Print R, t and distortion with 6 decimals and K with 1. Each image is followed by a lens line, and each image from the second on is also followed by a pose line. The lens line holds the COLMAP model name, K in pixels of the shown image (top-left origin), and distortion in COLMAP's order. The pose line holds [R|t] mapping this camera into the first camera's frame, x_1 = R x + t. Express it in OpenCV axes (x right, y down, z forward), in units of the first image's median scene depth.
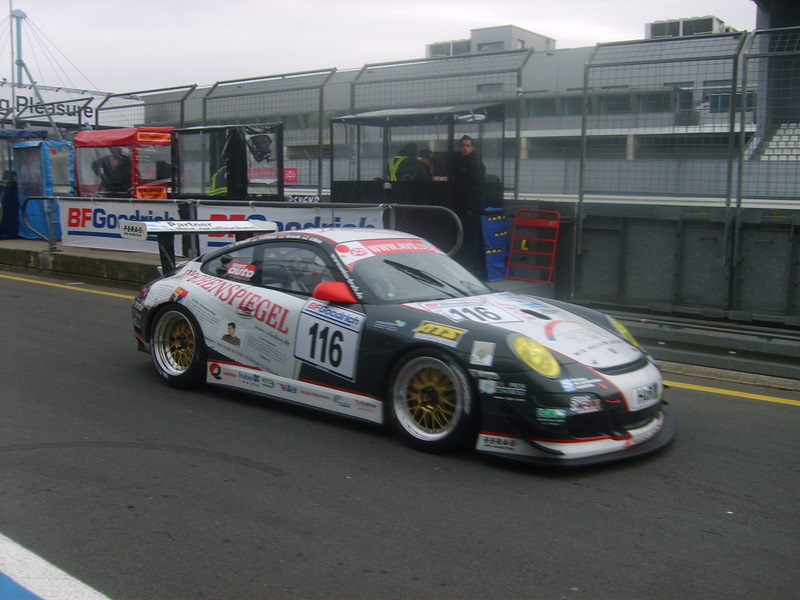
lens RADIAL K [[843.0, 0, 391.8], [0, 843.0, 300.1], [0, 0, 1]] dist [-0.155270, 0.138527]
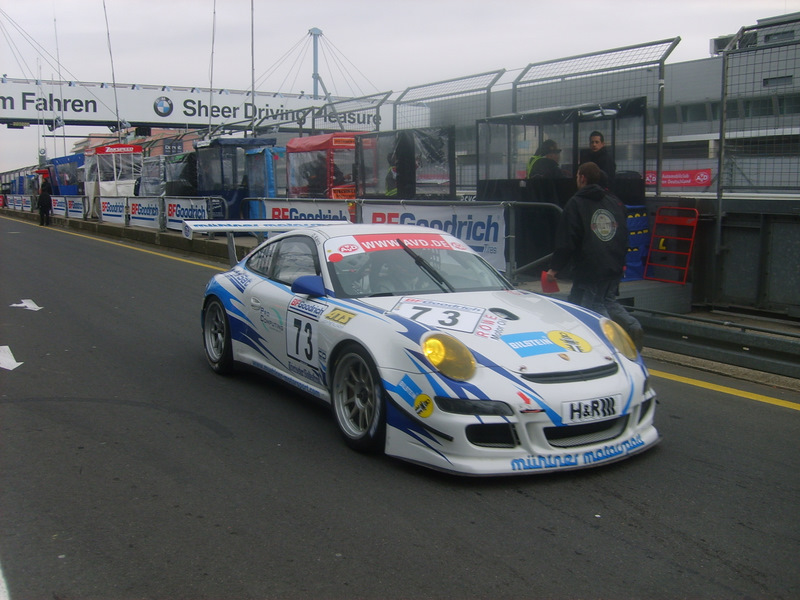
lens RADIAL K [[843.0, 0, 391.8], [0, 843.0, 300.1], [0, 0, 1]] dist [-0.155270, 0.138527]
pose [[0.936990, 0.029795, -0.348083, 0.165337], [-0.031211, 0.999512, 0.001540, 0.005225], [0.347959, 0.009421, 0.937462, 0.005450]]
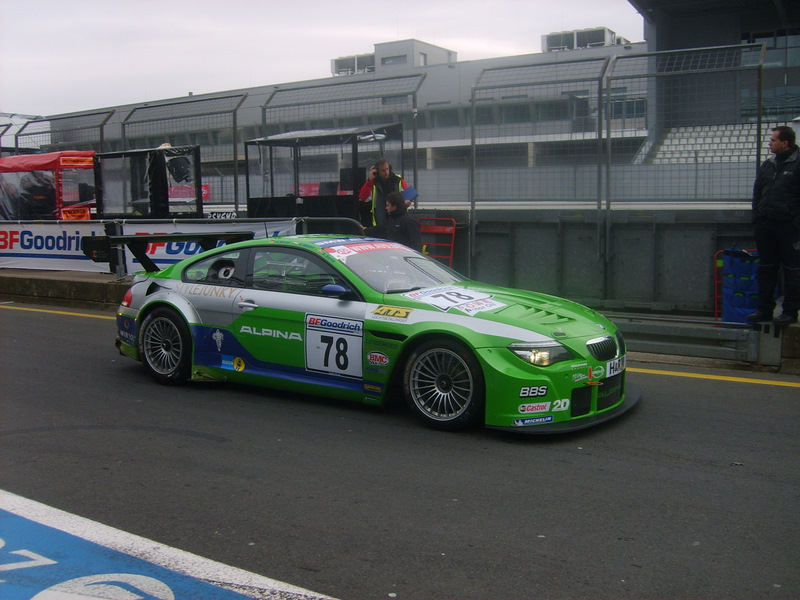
lens RADIAL K [[843.0, 0, 391.8], [0, 843.0, 300.1], [0, 0, 1]] dist [-0.155270, 0.138527]
pose [[0.994017, -0.041722, 0.100945, -0.000942], [0.043036, 0.999014, -0.010882, 0.009348], [-0.100391, 0.015161, 0.994833, -0.088008]]
